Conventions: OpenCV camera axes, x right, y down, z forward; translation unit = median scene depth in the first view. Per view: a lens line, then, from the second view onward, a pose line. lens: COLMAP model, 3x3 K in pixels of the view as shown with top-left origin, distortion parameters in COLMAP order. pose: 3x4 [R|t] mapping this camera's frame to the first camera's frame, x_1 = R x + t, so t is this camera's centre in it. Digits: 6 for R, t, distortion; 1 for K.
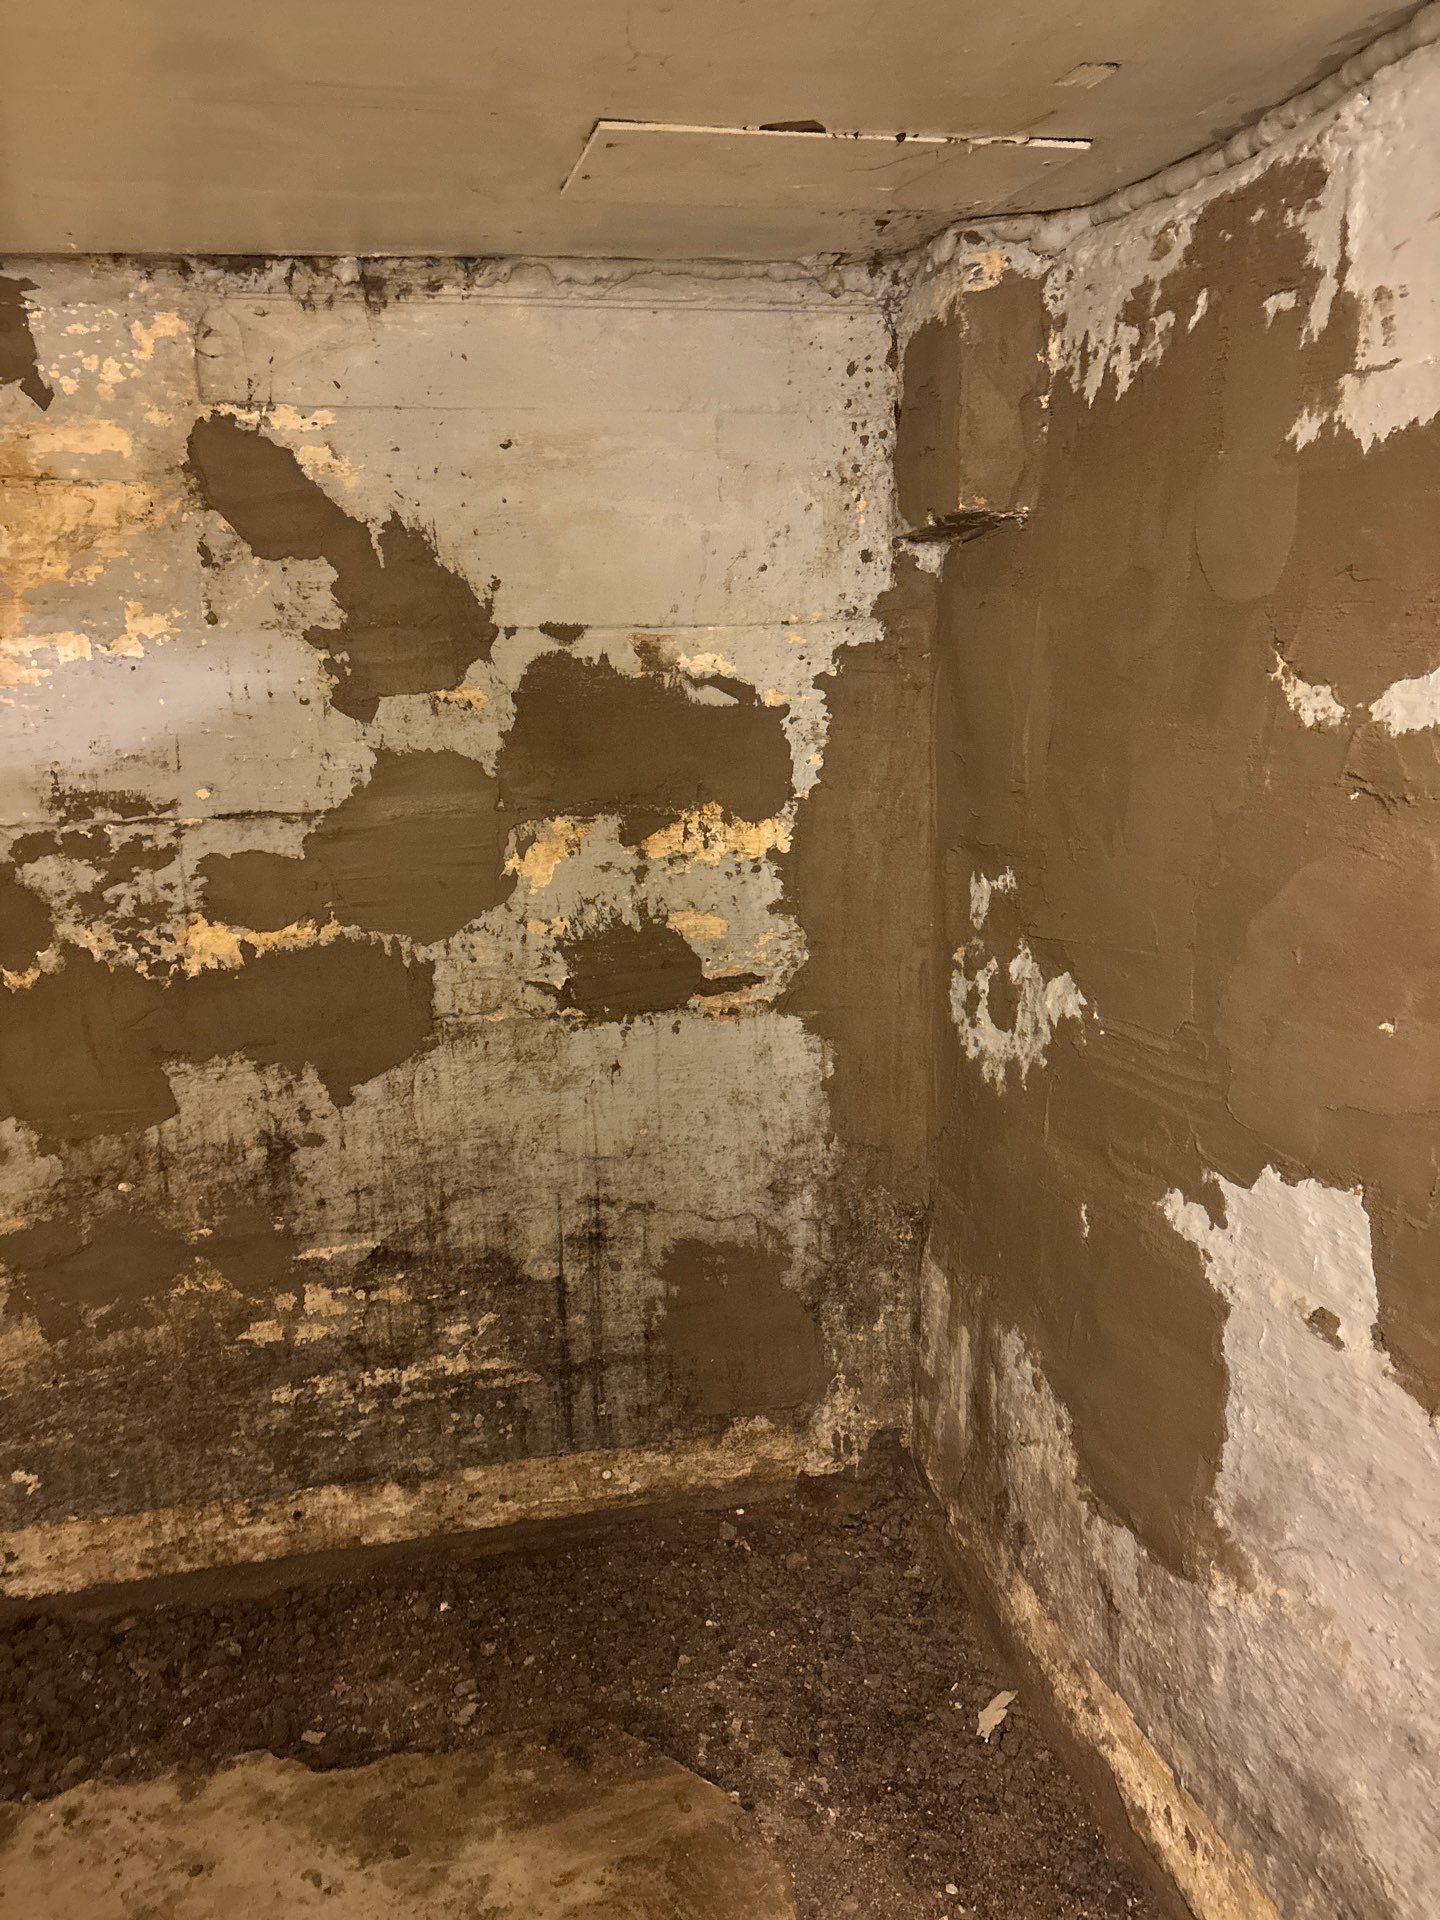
lens RADIAL K [[1447.5, 0, 706.9], [0, 1447.5, 955.8], [0, 0, 1]] dist [0.049838, -0.050319]
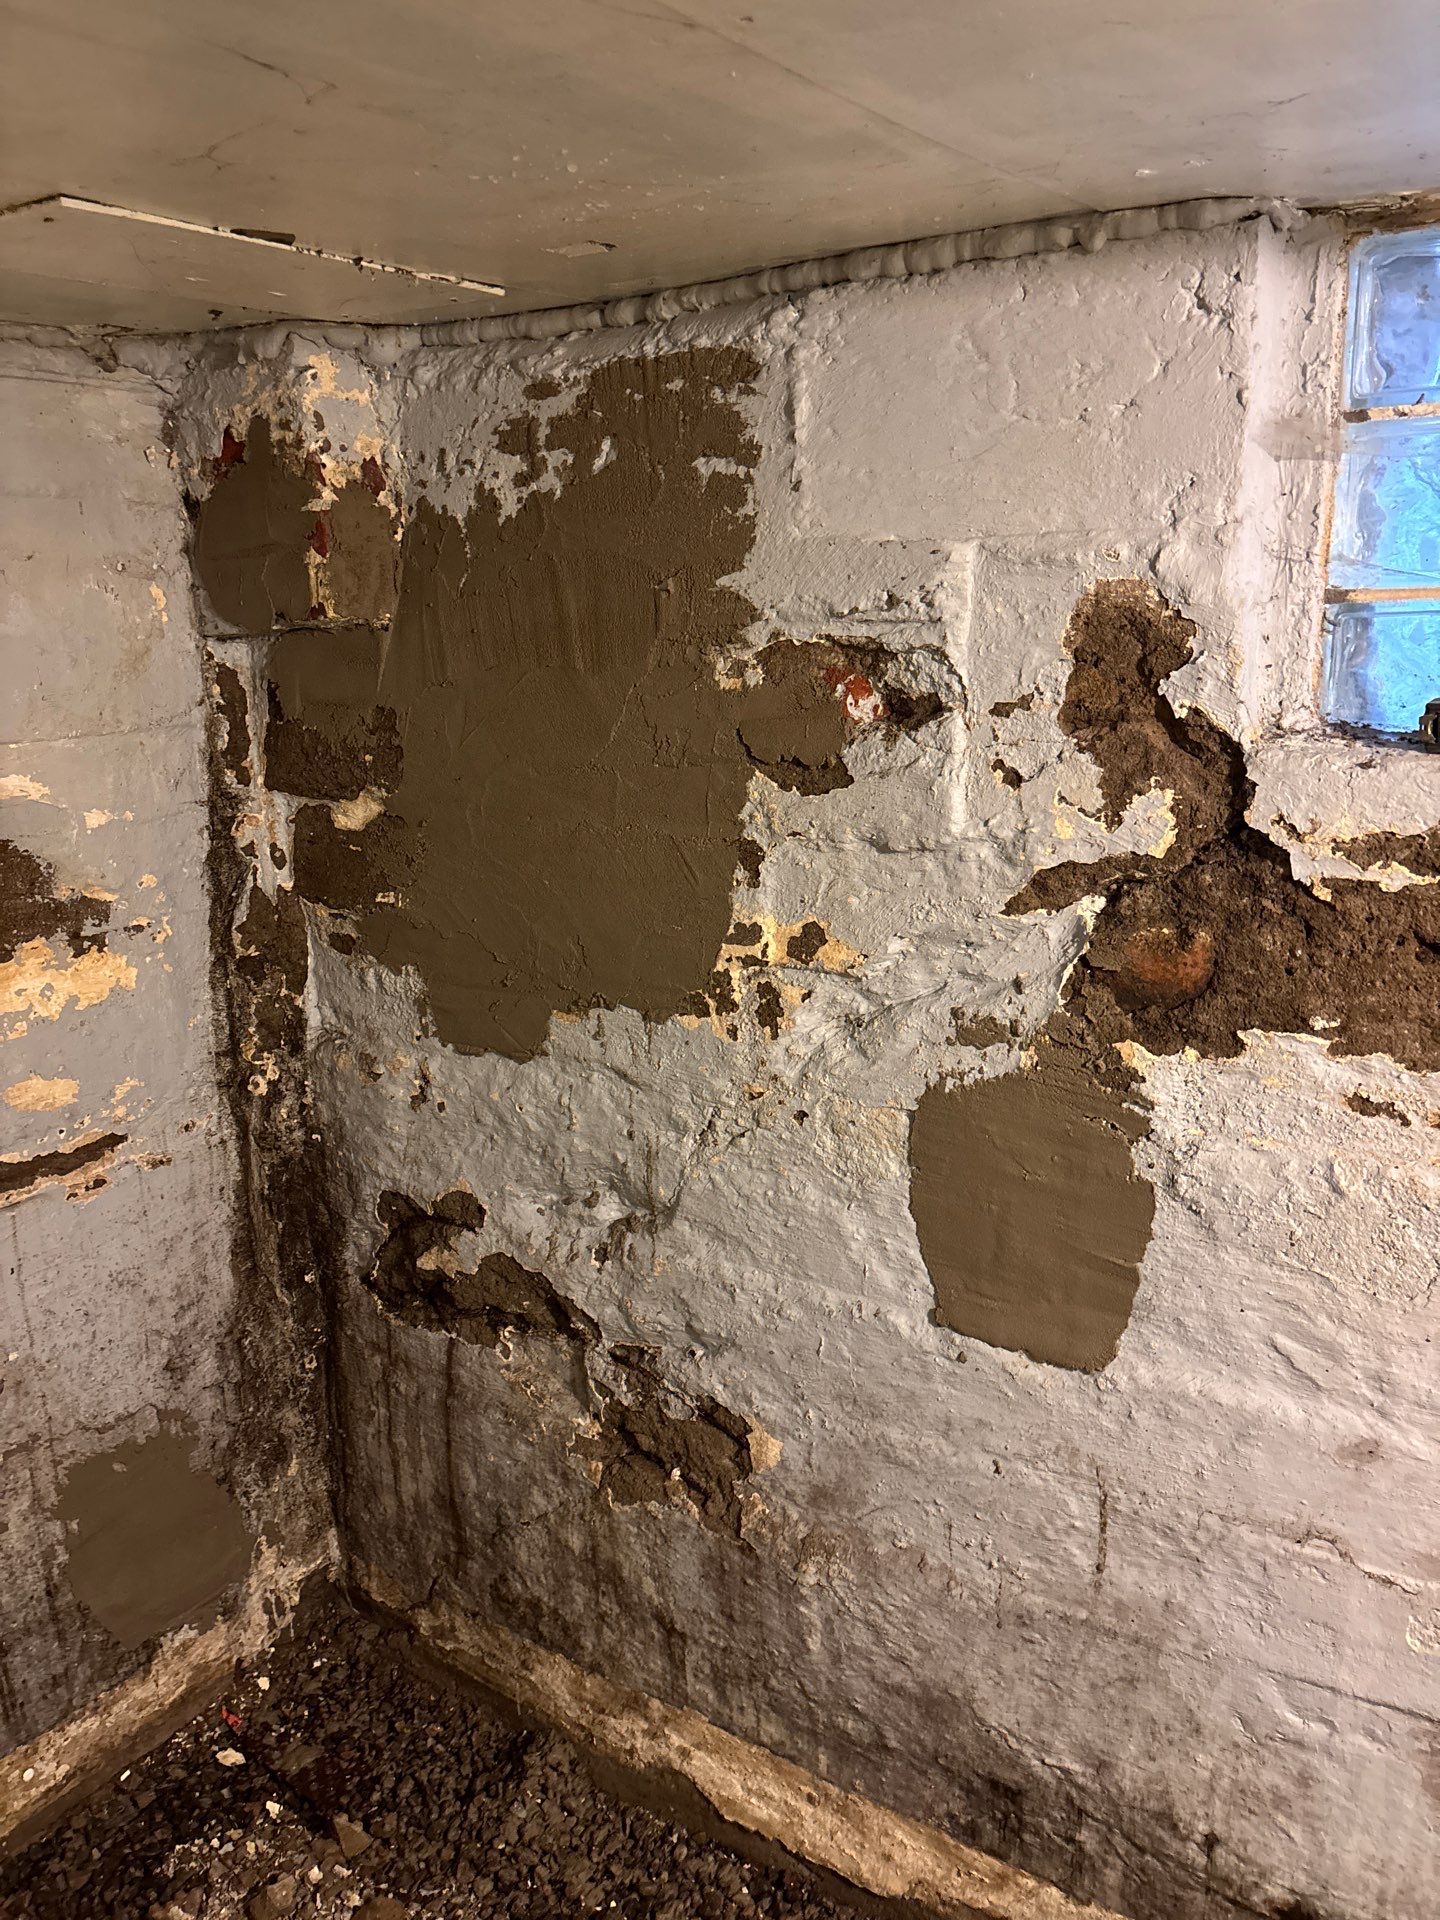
lens RADIAL K [[1447.5, 0, 719.6], [0, 1447.5, 957.1], [0, 0, 1]] dist [0.049838, -0.050319]
pose [[0.743311, -0.163199, 0.648733, -0.263136], [0.168301, 0.984214, 0.054756, -0.083476], [-0.647428, 0.068482, 0.759043, 0.102289]]
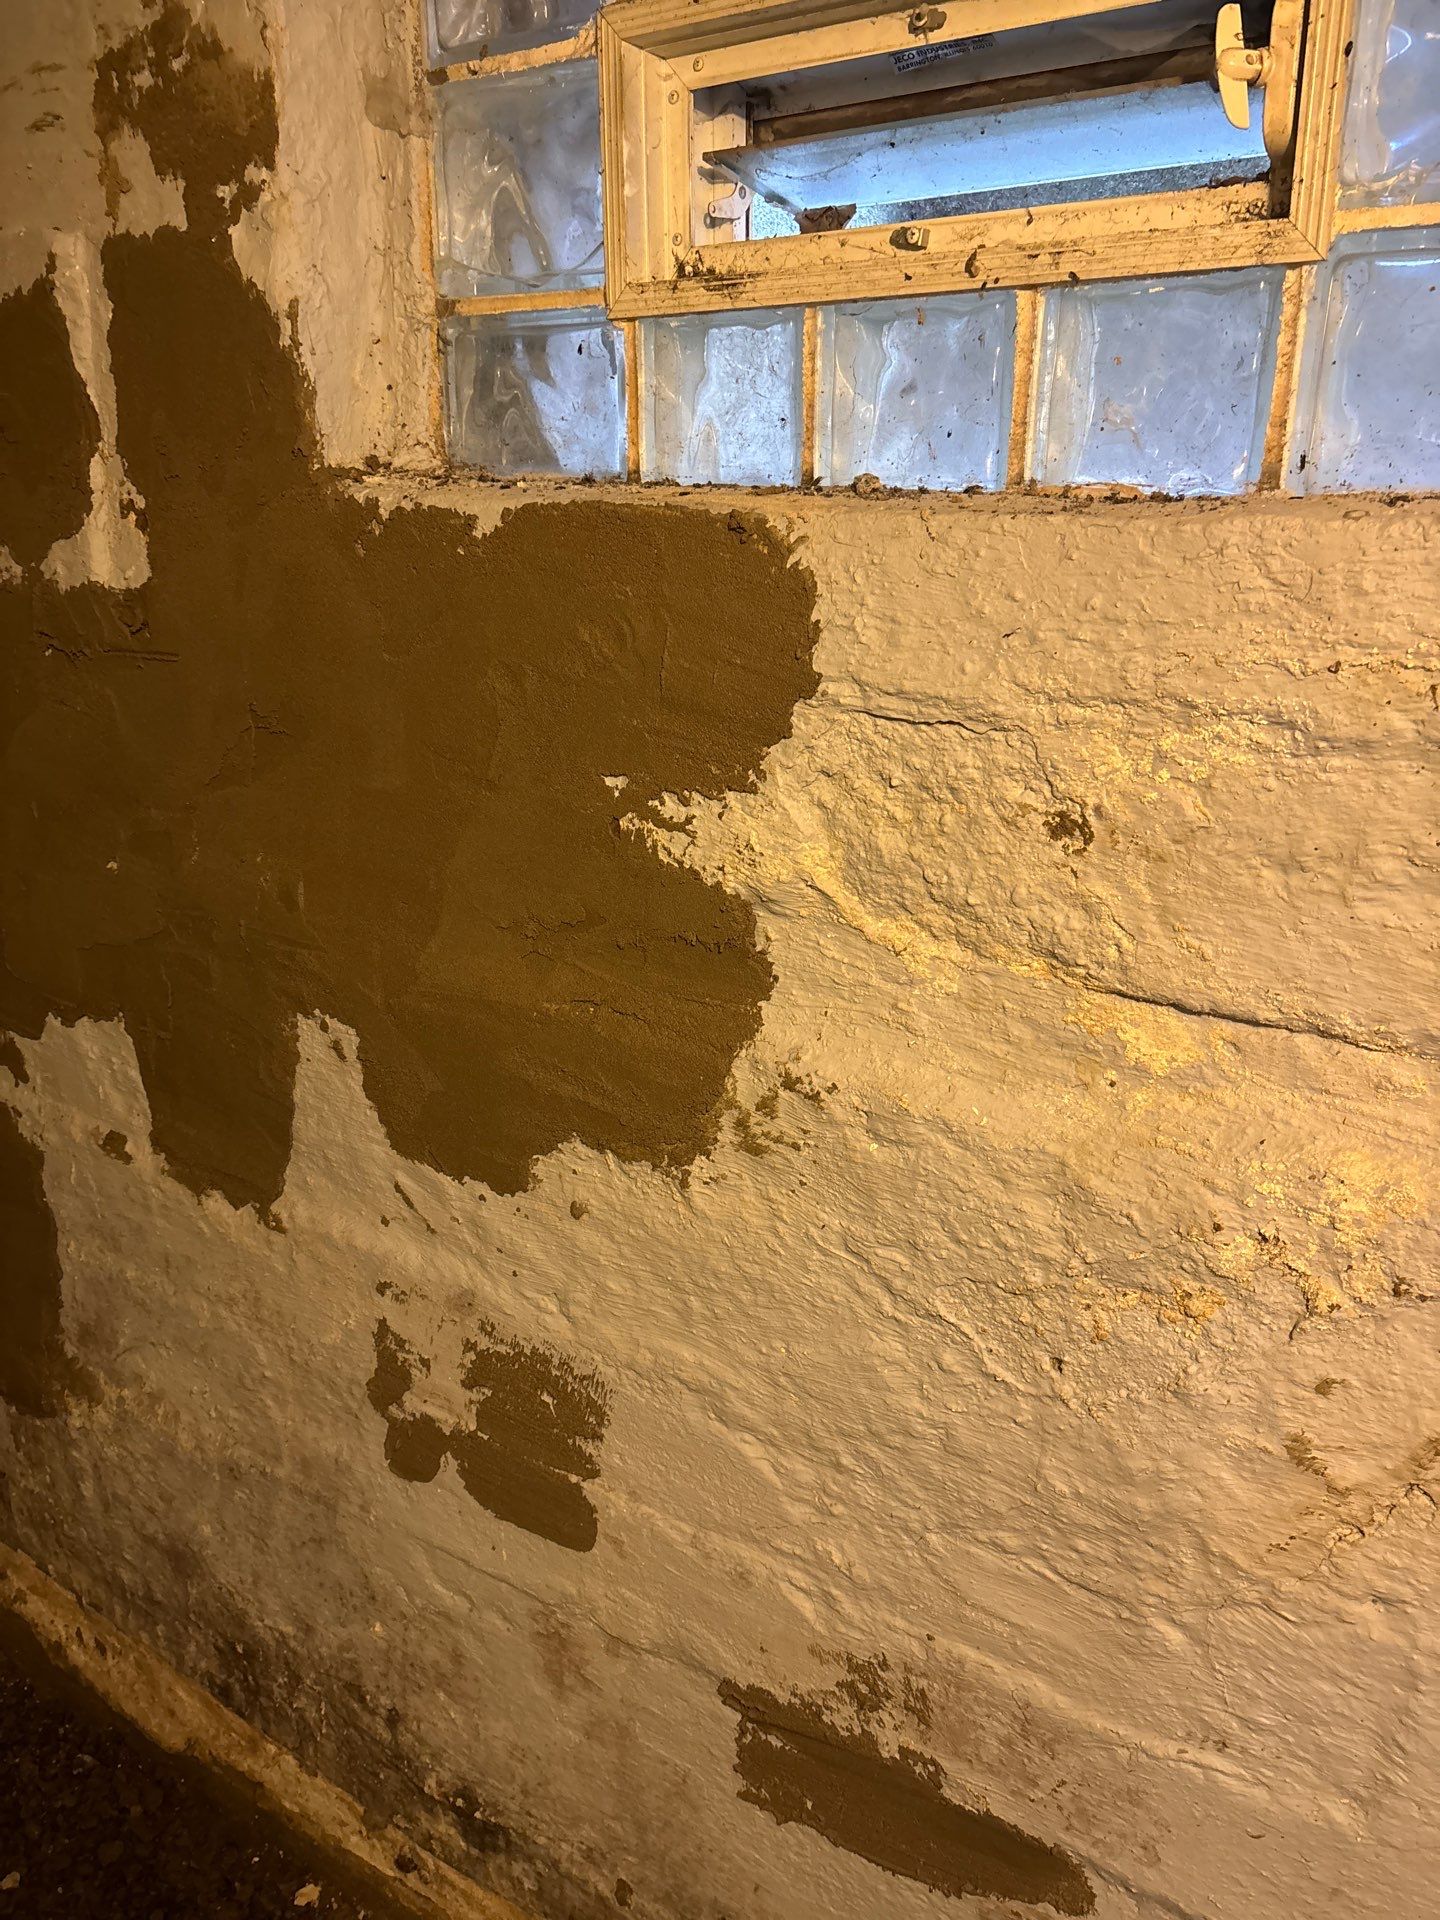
lens RADIAL K [[1447.5, 0, 718.9], [0, 1447.5, 964.4], [0, 0, 1]] dist [0.049838, -0.050319]
pose [[0.771284, -0.163368, 0.615168, 0.078696], [0.113034, 0.986293, 0.120207, 0.025244], [-0.626374, -0.023179, 0.779178, -0.084248]]
